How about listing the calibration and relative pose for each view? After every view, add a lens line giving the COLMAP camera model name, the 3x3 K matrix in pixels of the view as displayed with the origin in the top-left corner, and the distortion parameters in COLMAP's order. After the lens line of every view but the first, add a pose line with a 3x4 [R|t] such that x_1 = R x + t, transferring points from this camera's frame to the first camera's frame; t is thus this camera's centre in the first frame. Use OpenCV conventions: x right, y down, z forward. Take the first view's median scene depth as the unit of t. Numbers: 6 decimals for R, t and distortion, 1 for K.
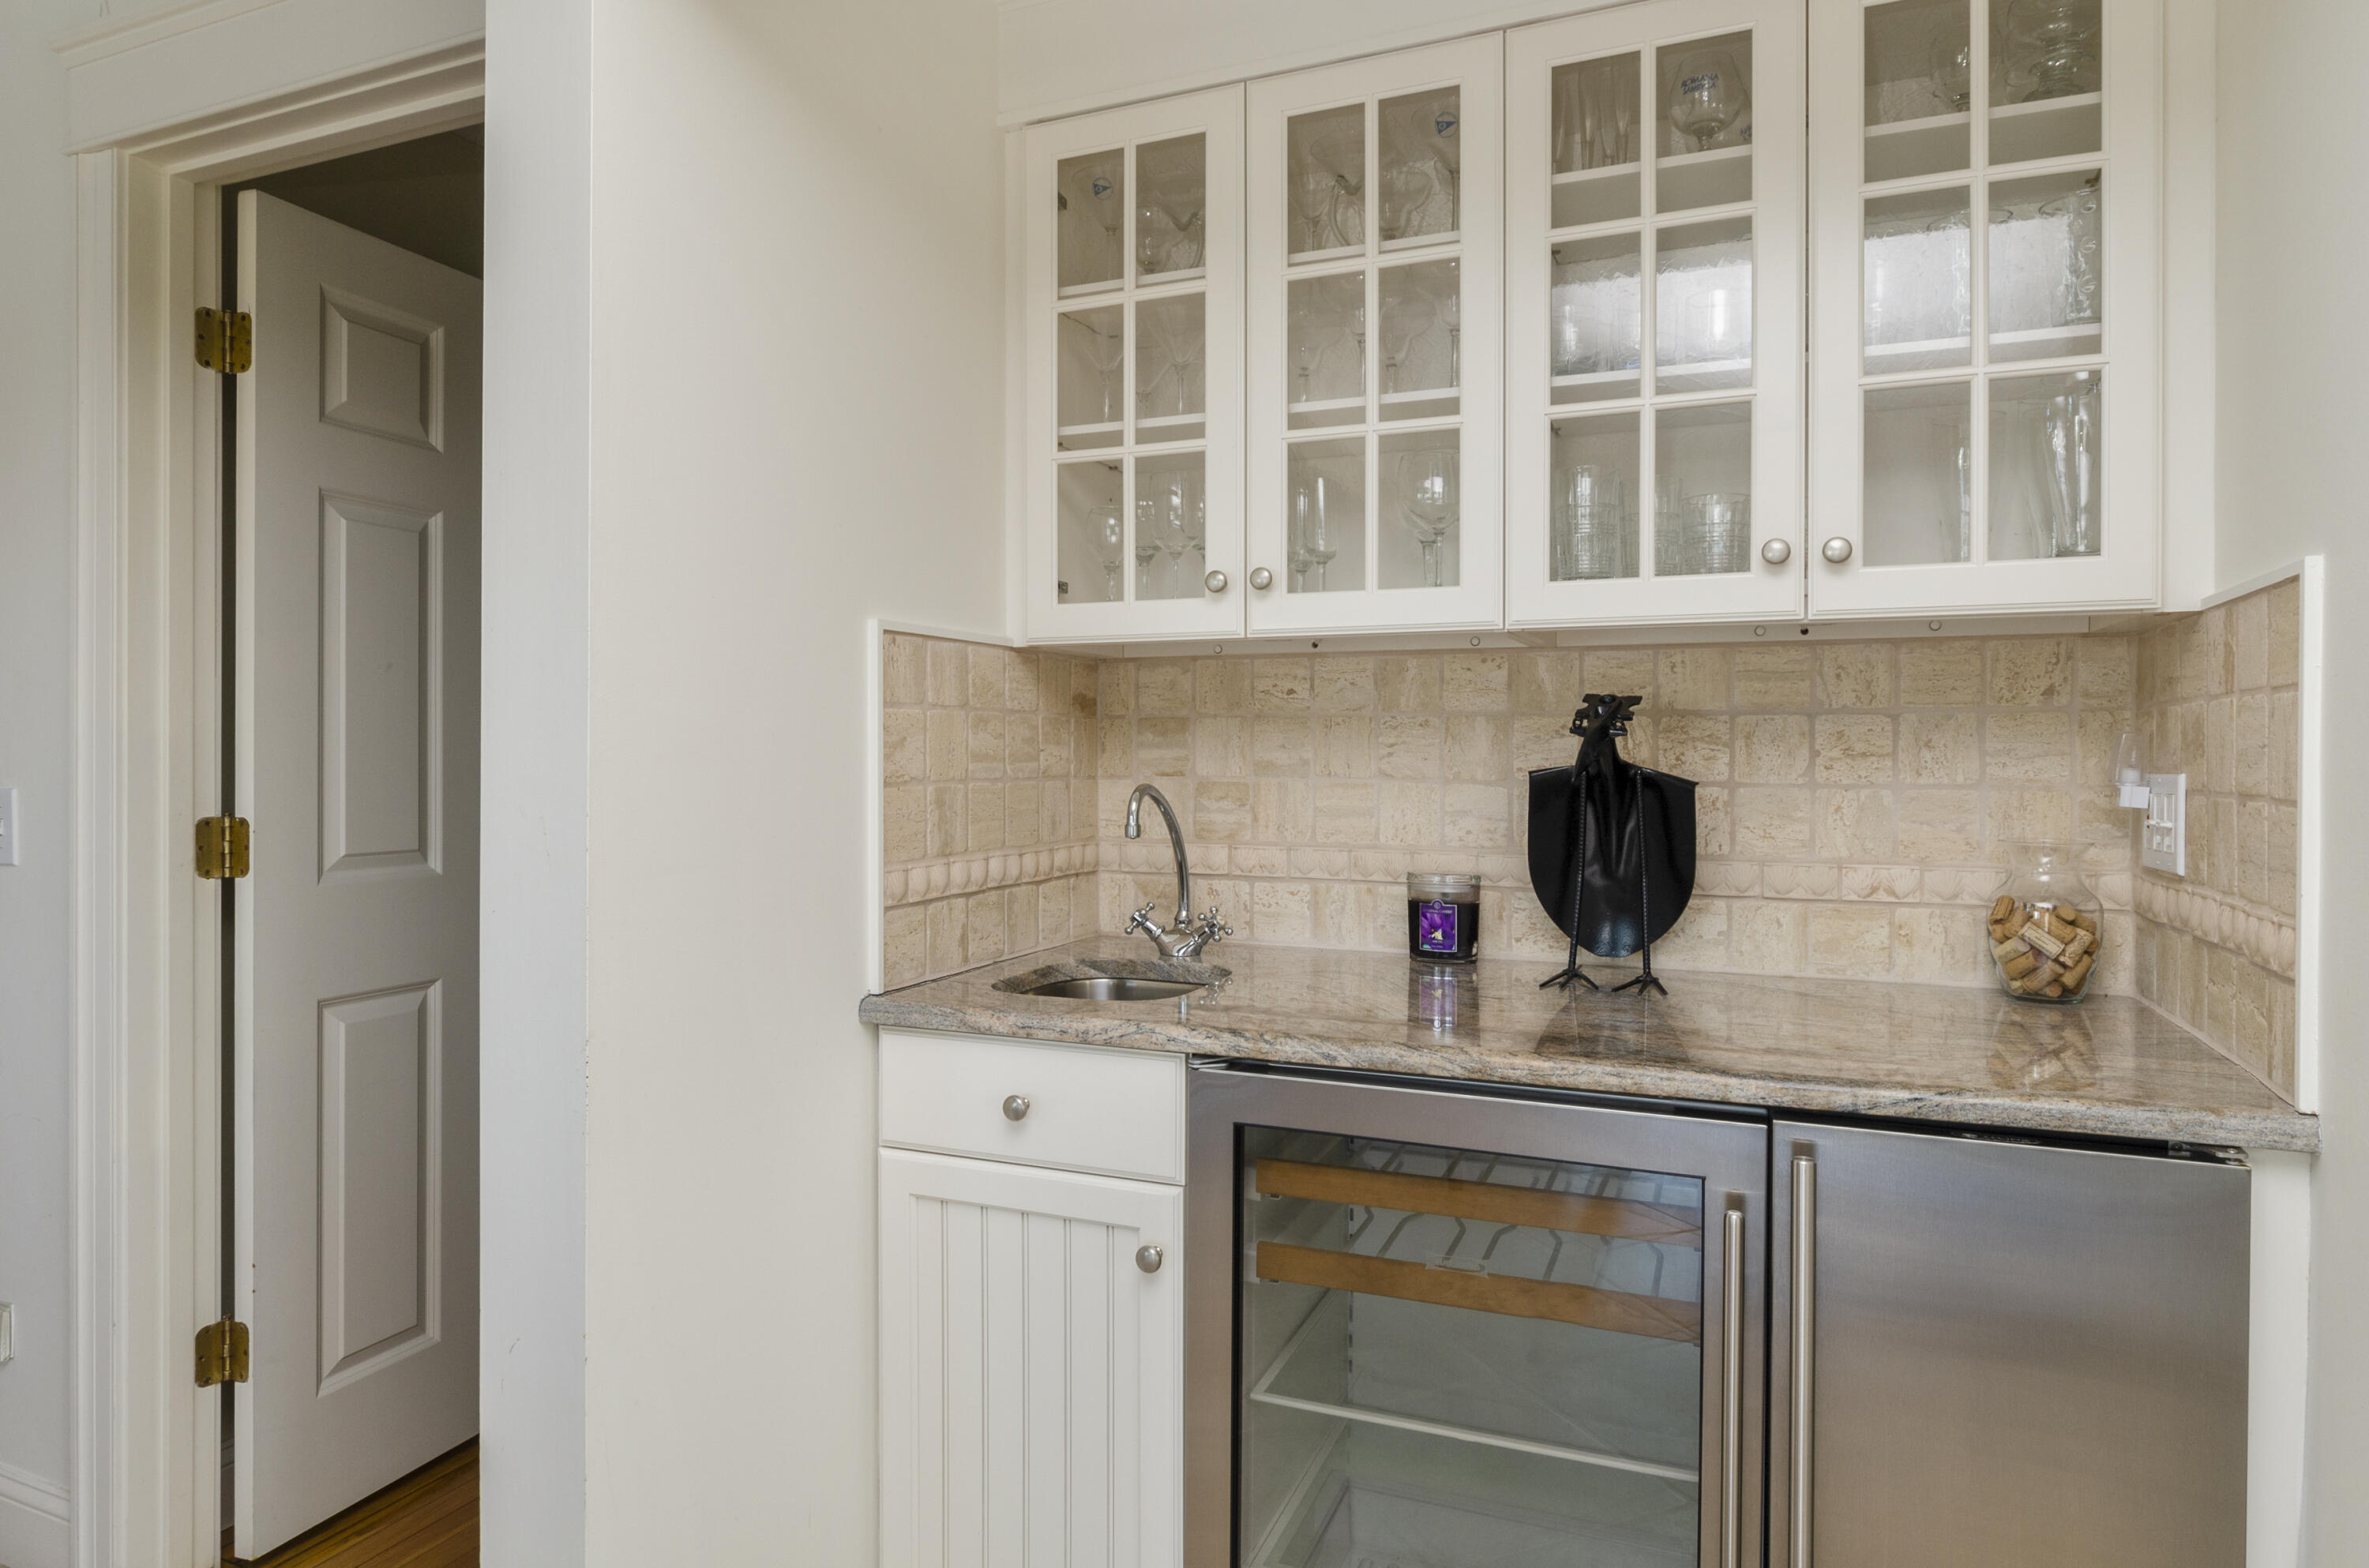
lens RADIAL K [[1410.4, 0, 1183.9], [0, 1410.4, 750.8], [0, 0, 1]] dist [-0.001480, -0.000206]
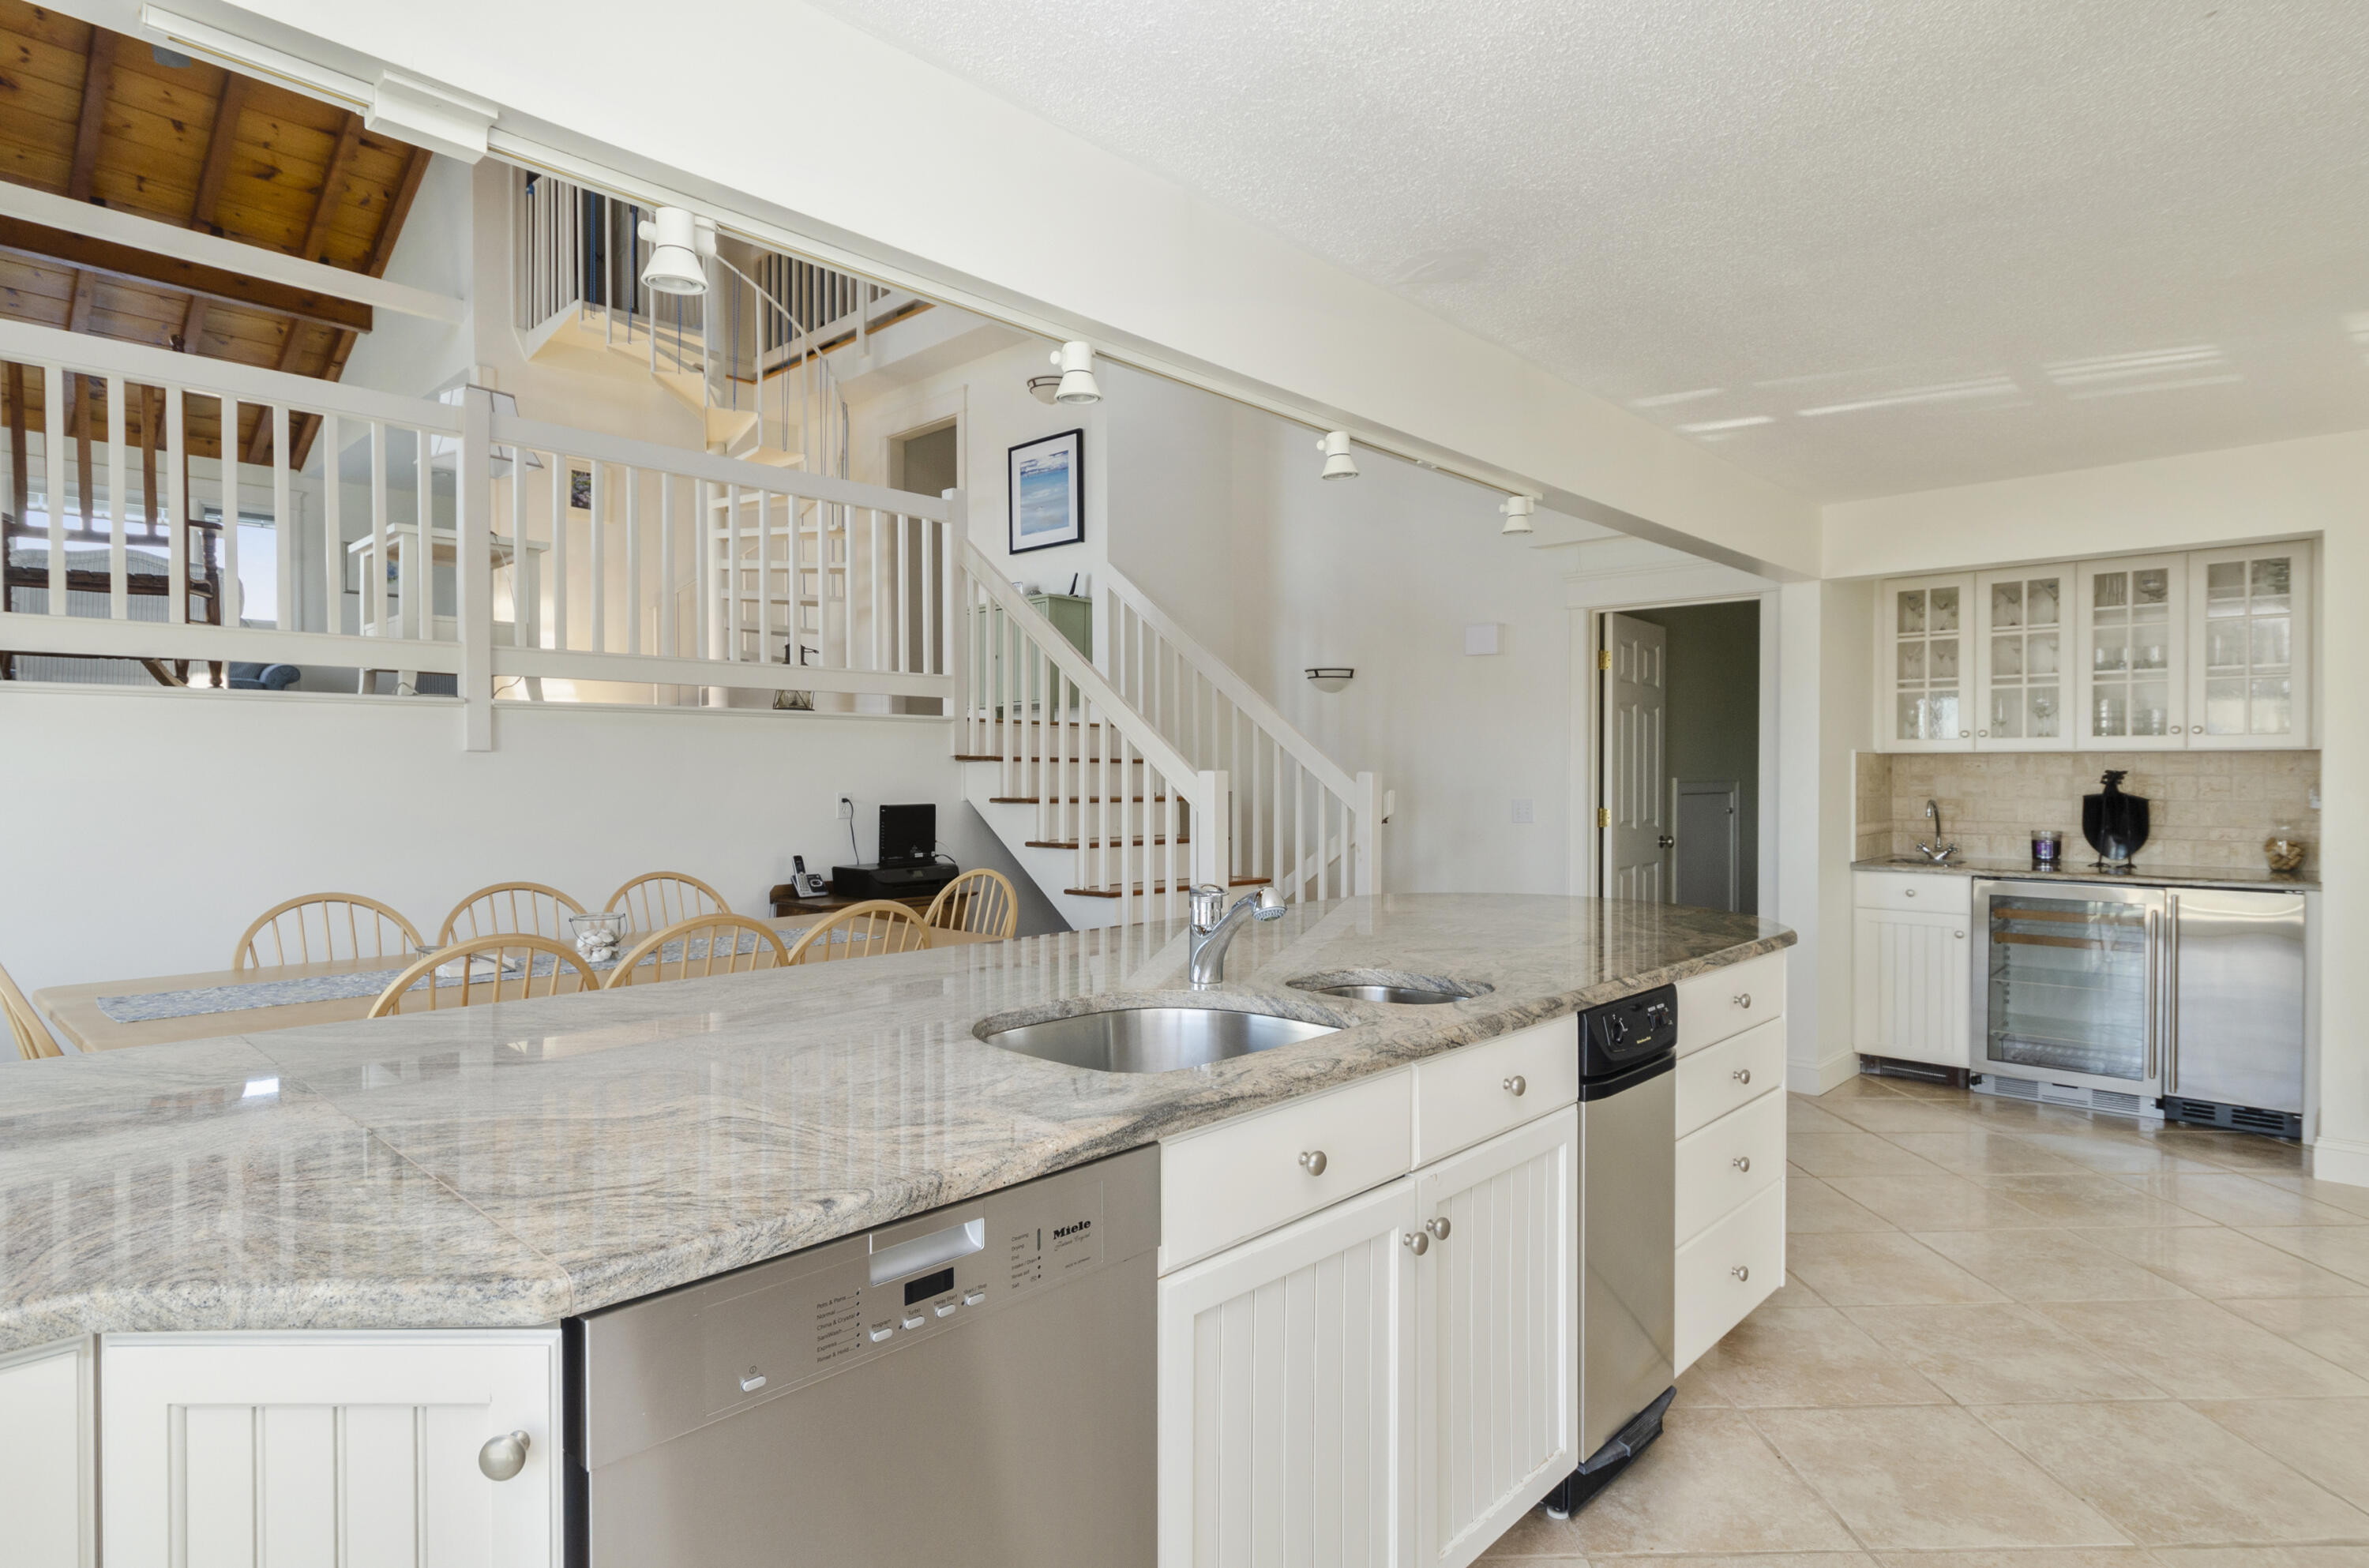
lens RADIAL K [[1248.1, 0, 1190.1], [0, 1248.1, 783.8], [0, 0, 1]] dist [0.002511, -0.000551]
pose [[0.943919, 0.000719, -0.330177, -0.668833], [0.002012, 0.999967, 0.007927, -0.035614], [0.330172, -0.008147, 0.943886, -2.131062]]
